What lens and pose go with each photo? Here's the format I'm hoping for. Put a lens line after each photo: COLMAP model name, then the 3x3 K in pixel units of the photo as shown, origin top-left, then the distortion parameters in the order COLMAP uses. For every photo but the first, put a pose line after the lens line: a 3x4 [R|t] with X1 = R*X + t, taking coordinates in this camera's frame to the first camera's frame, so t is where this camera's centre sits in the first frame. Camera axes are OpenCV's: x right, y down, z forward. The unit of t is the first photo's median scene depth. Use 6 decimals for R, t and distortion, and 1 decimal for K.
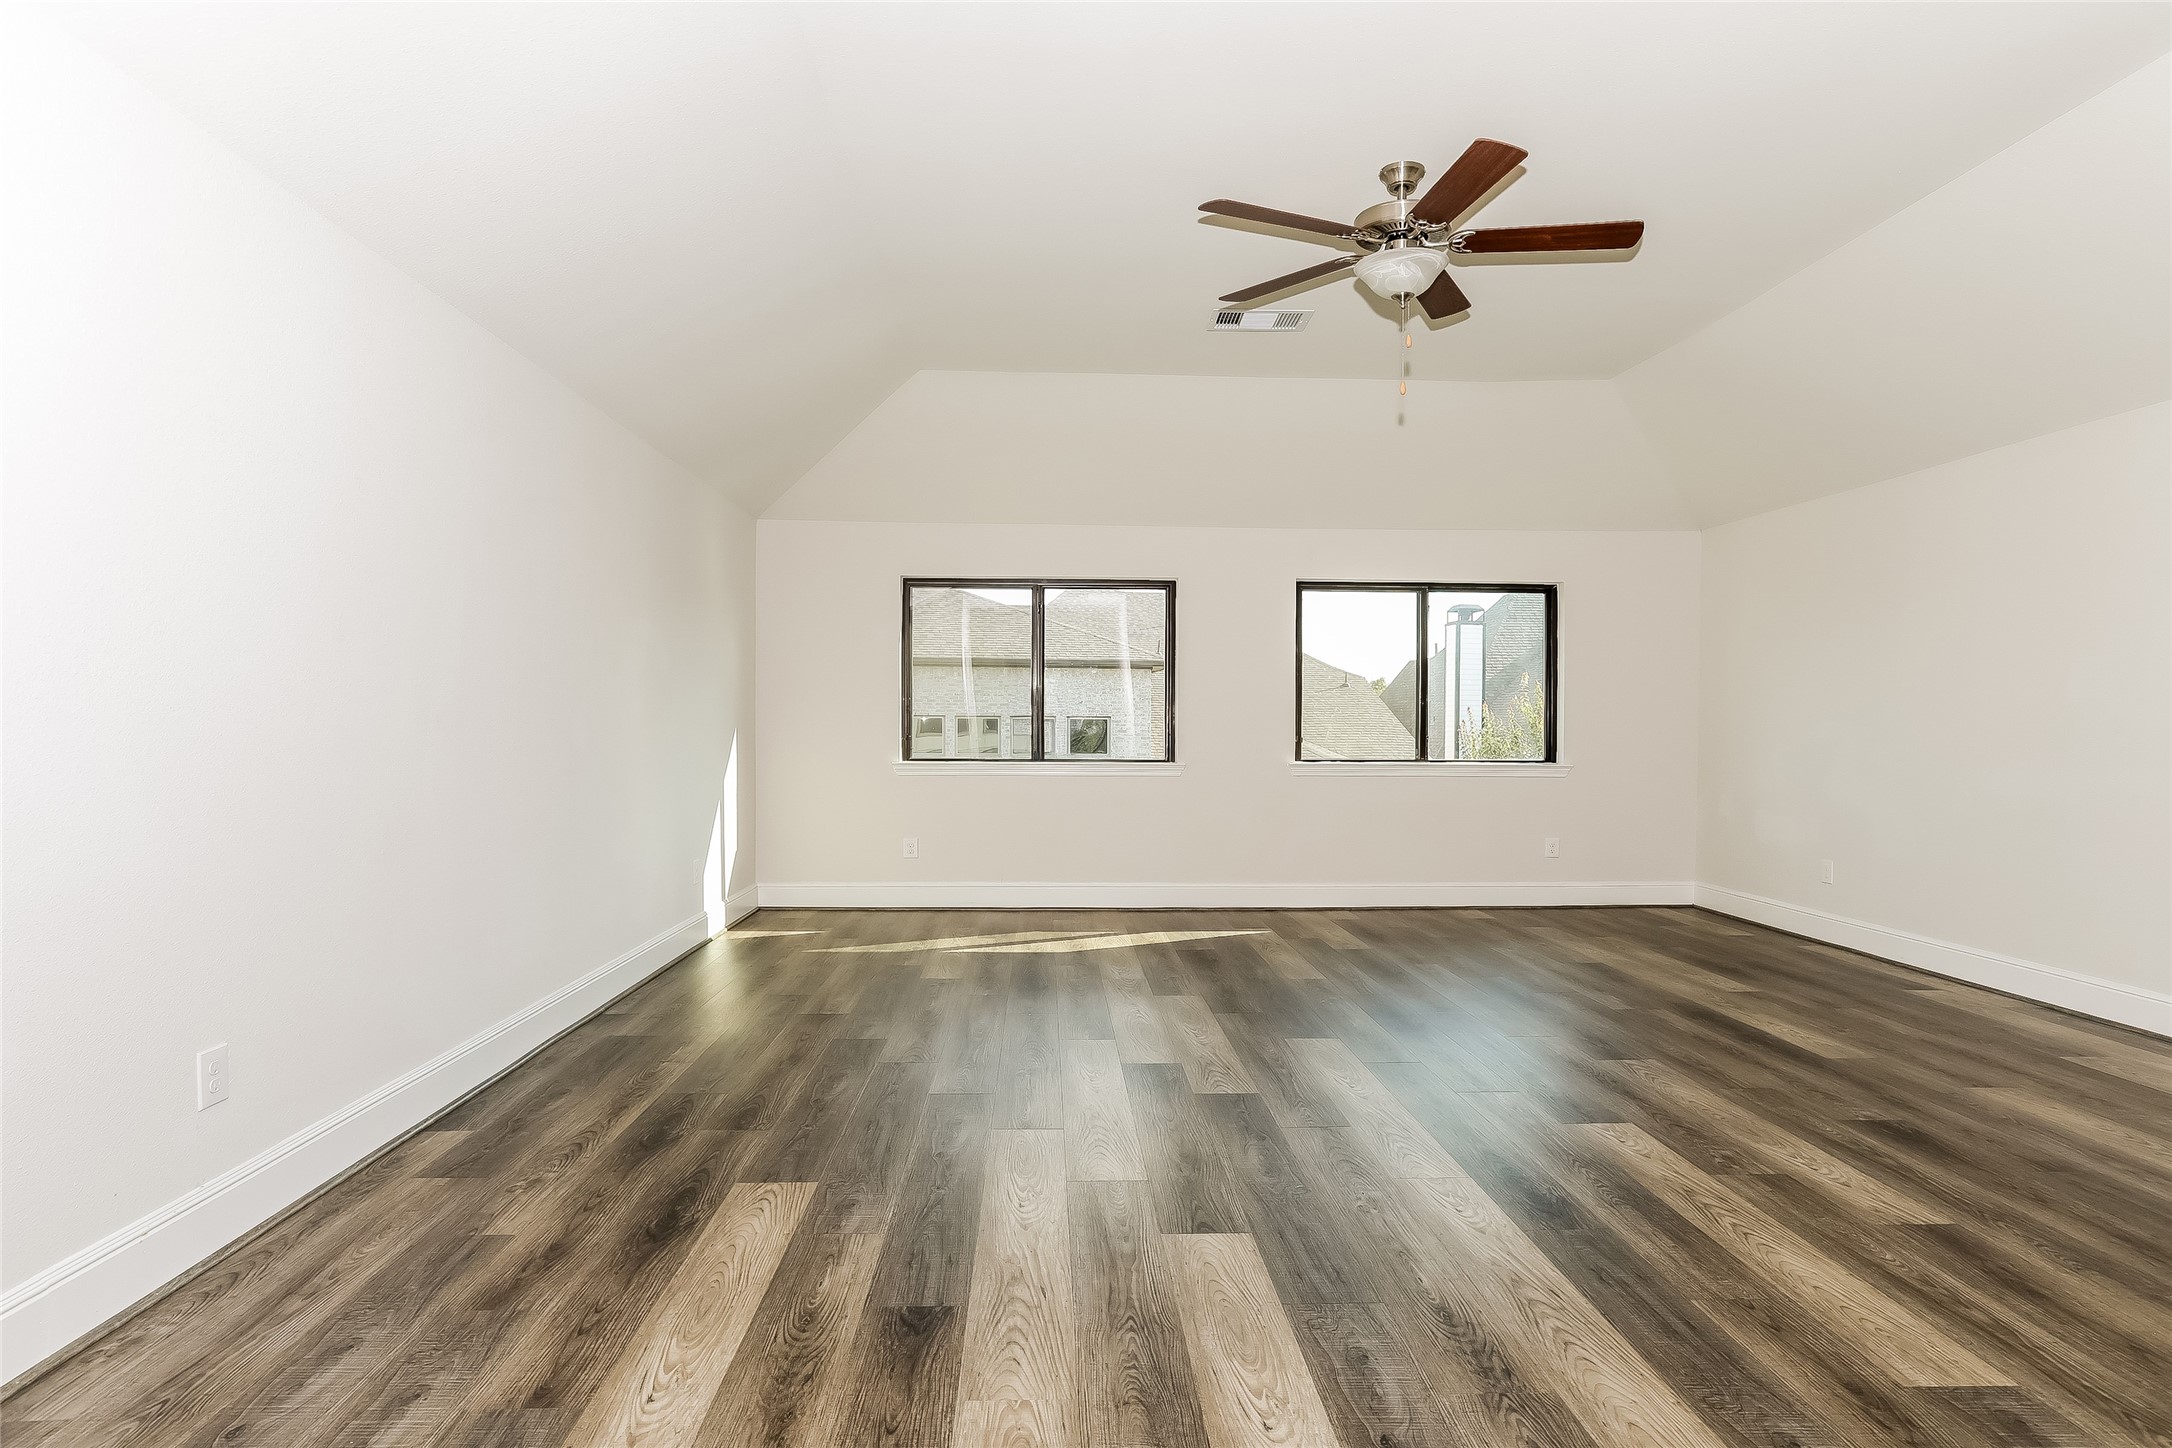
lens RADIAL K [[1249.0, 0, 1087.6], [0, 1249.0, 712.5], [0, 0, 1]] dist [-0.006469, 0.010160]
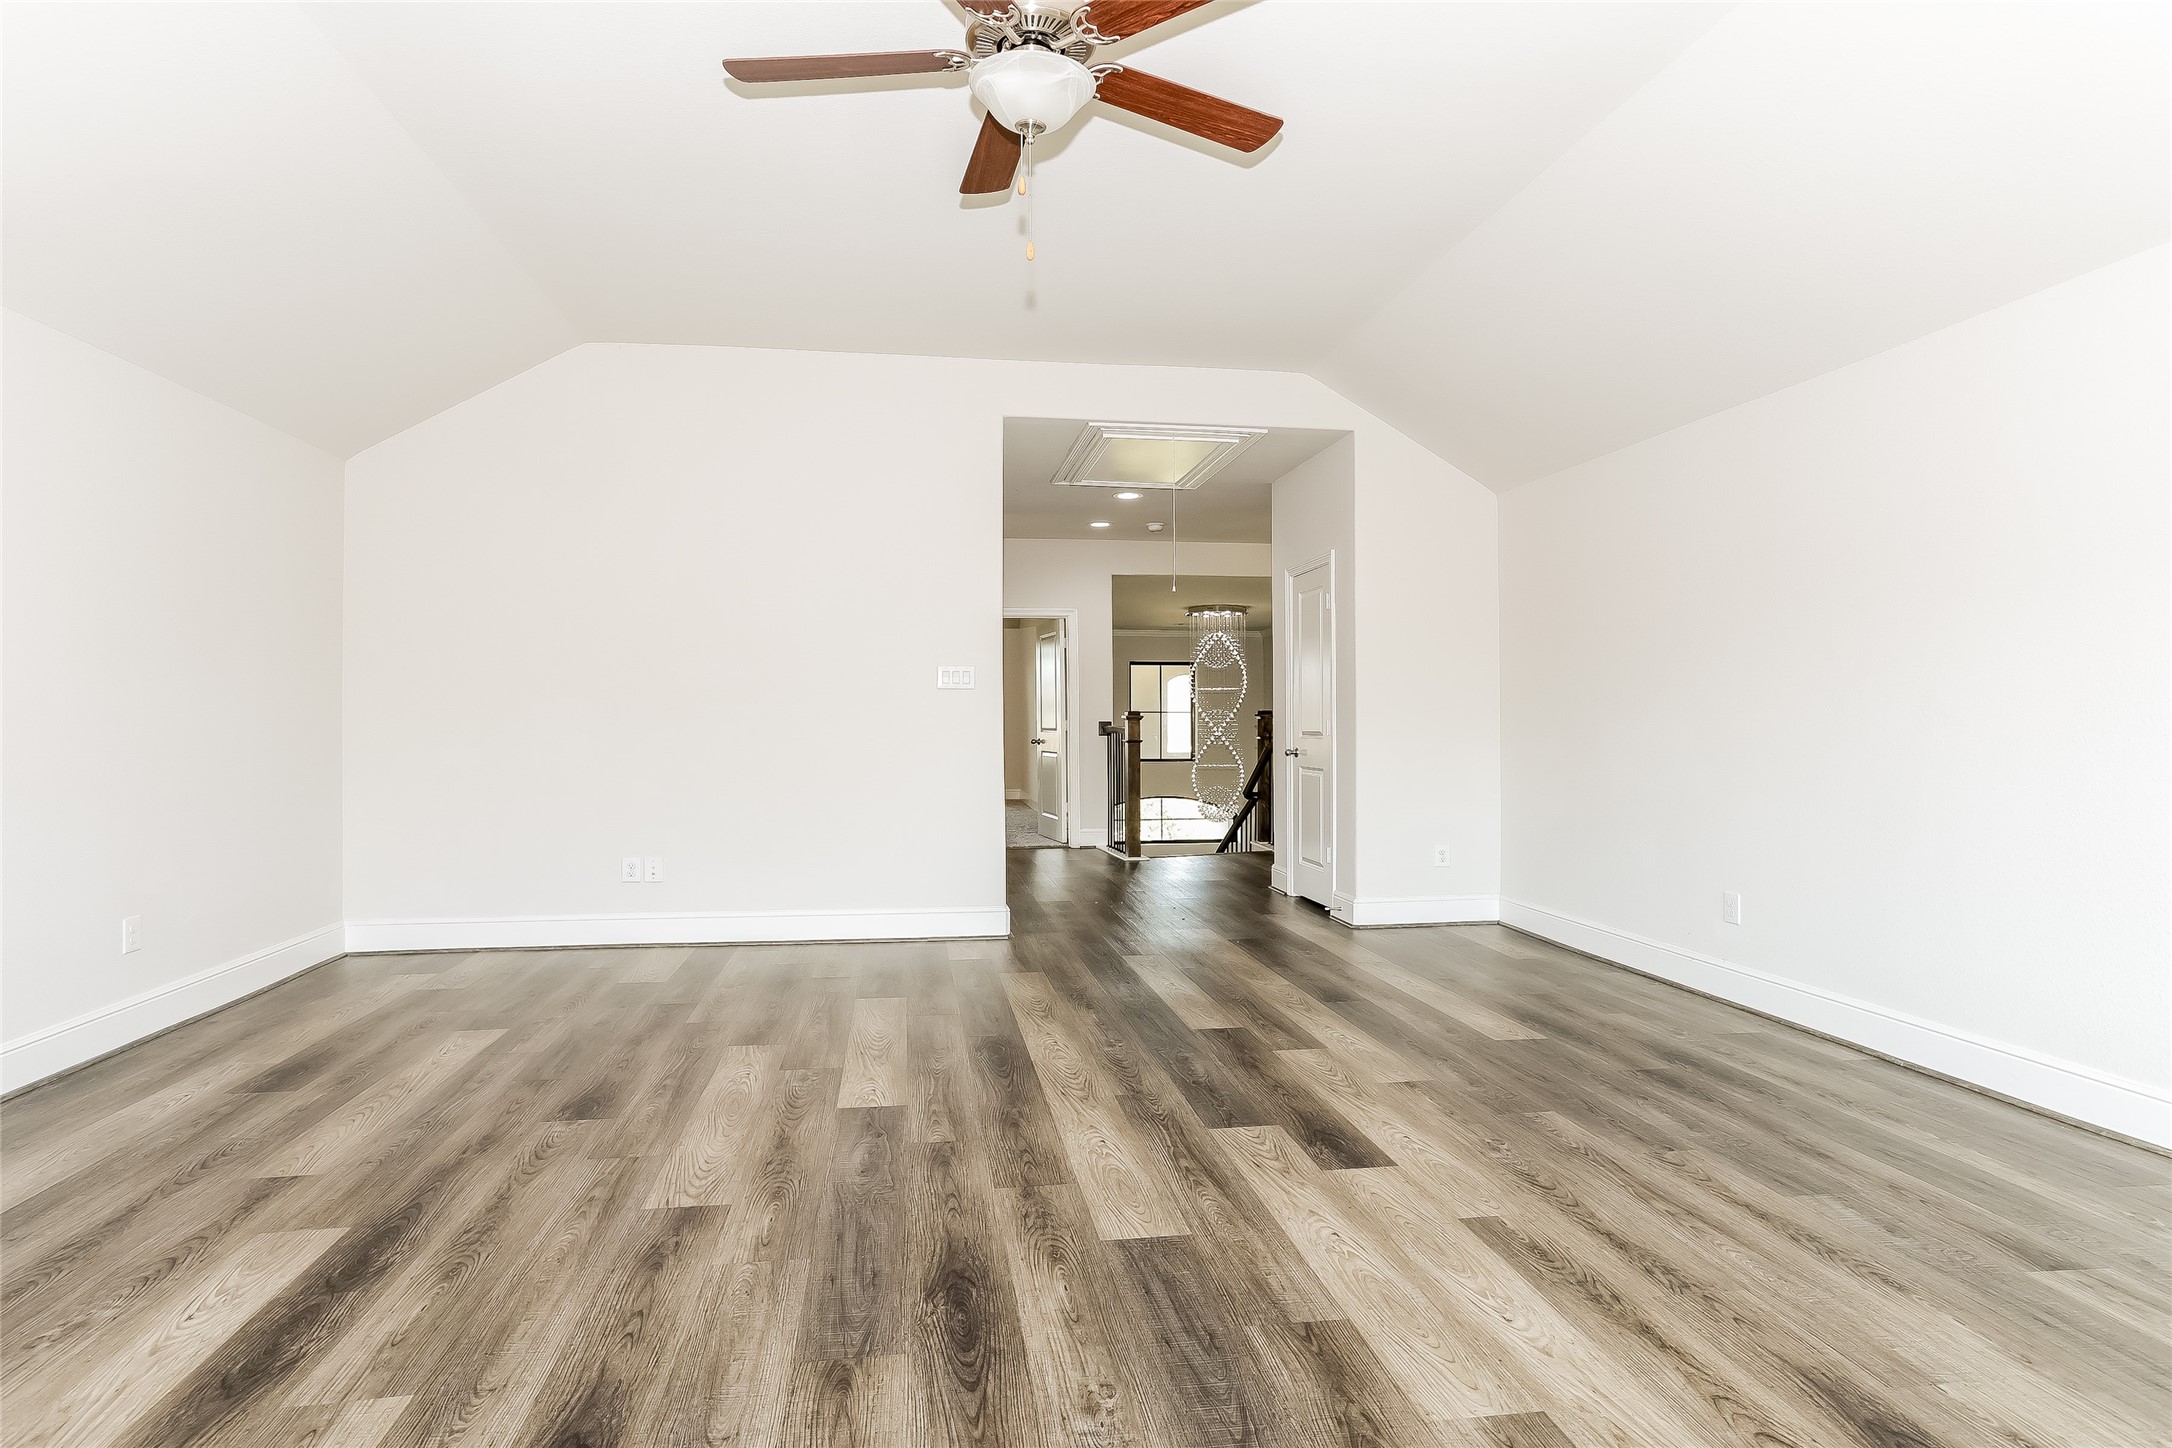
lens RADIAL K [[1249.0, 0, 1084.6], [0, 1249.0, 721.1], [0, 0, 1]] dist [-0.006469, 0.010160]
pose [[-0.993475, -0.007124, -0.113828, 0.366136], [-0.005745, 0.999906, -0.012442, 0.029382], [0.113906, -0.011707, -0.993423, 2.093724]]
